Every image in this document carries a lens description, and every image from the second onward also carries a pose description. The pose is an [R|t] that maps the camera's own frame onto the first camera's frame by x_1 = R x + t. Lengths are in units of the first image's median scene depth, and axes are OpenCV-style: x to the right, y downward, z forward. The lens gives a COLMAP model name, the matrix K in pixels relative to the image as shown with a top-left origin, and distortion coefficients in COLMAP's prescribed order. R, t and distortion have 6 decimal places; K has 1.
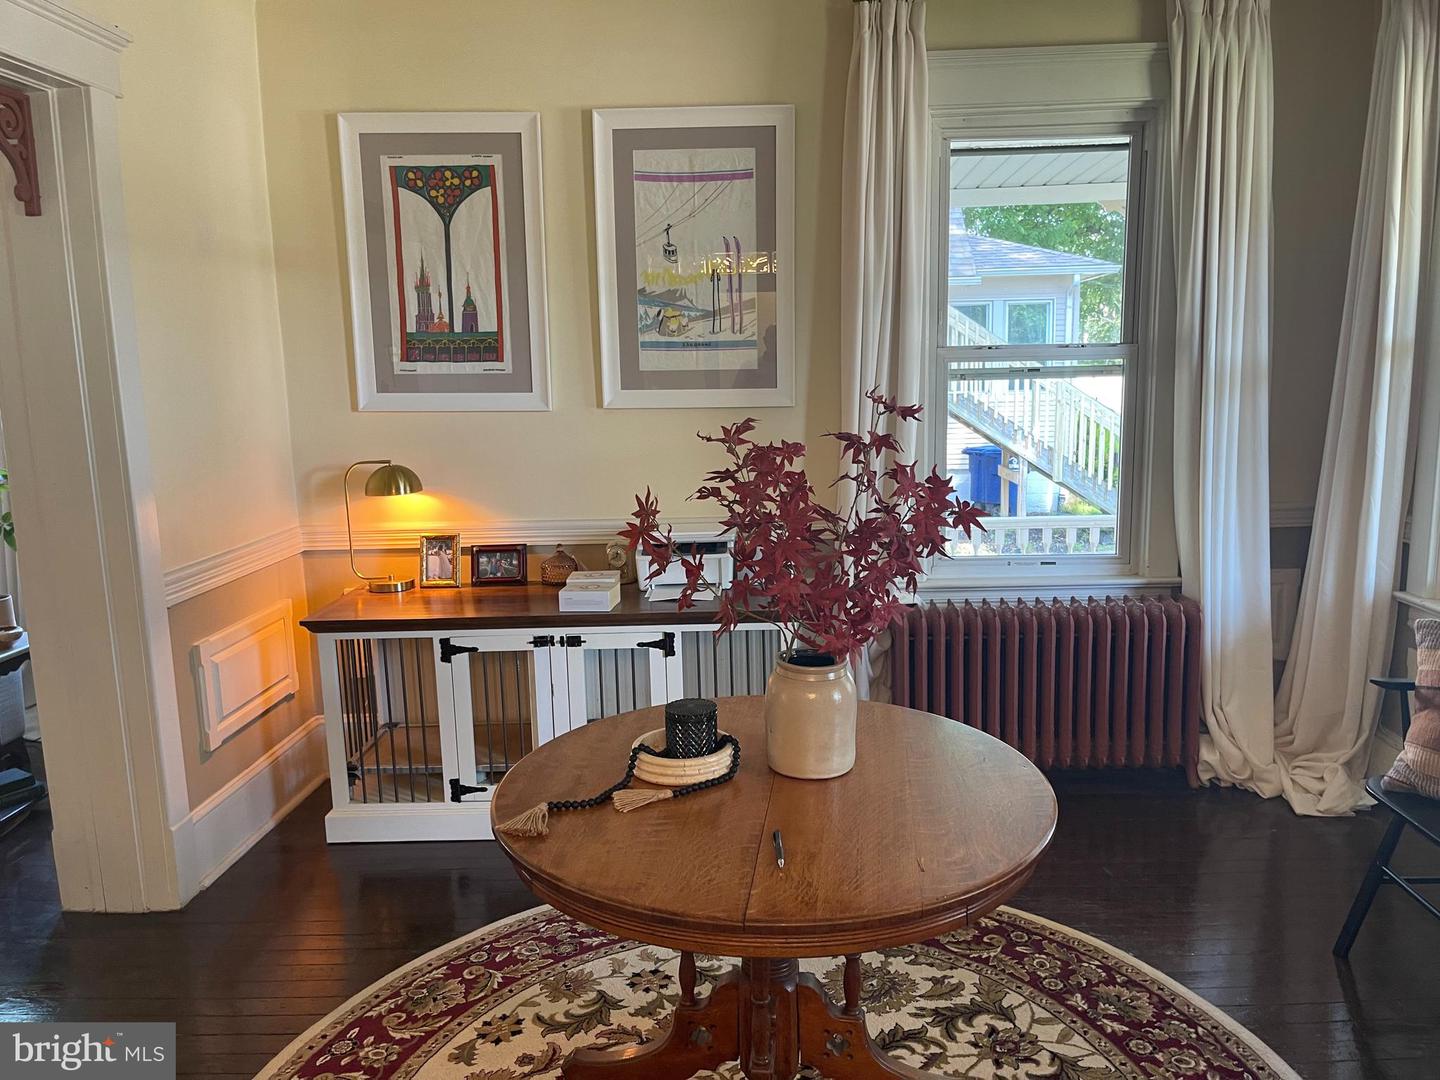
lens RADIAL K [[1088.6, 0, 723.4], [0, 1088.6, 528.0], [0, 0, 1]] dist [0.058328, -0.014853]
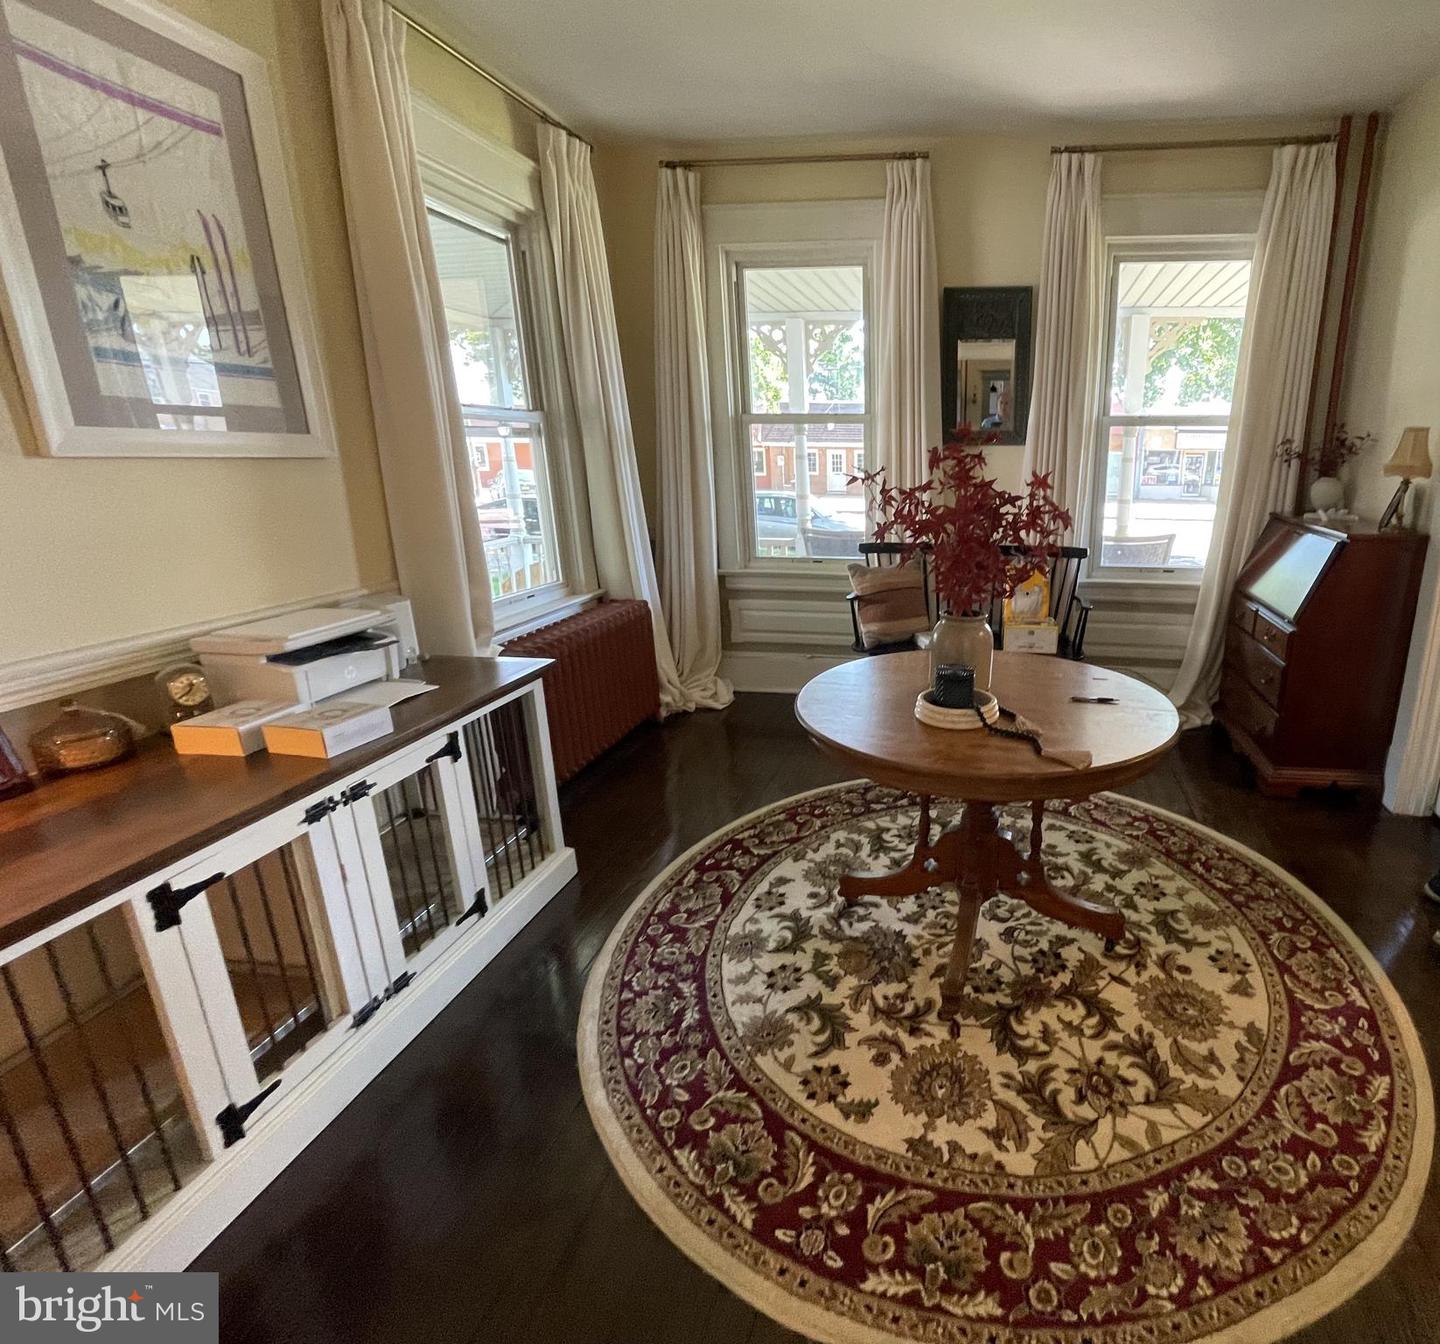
lens RADIAL K [[740.1, 0, 911.7], [0, 740.1, 653.8], [0, 0, 1]] dist [-0.000288, -0.003510]
pose [[0.090298, -0.239884, 0.966593, -0.539915], [0.139901, 0.963989, 0.226169, -0.038084], [-0.986039, 0.114805, 0.120607, 0.584865]]
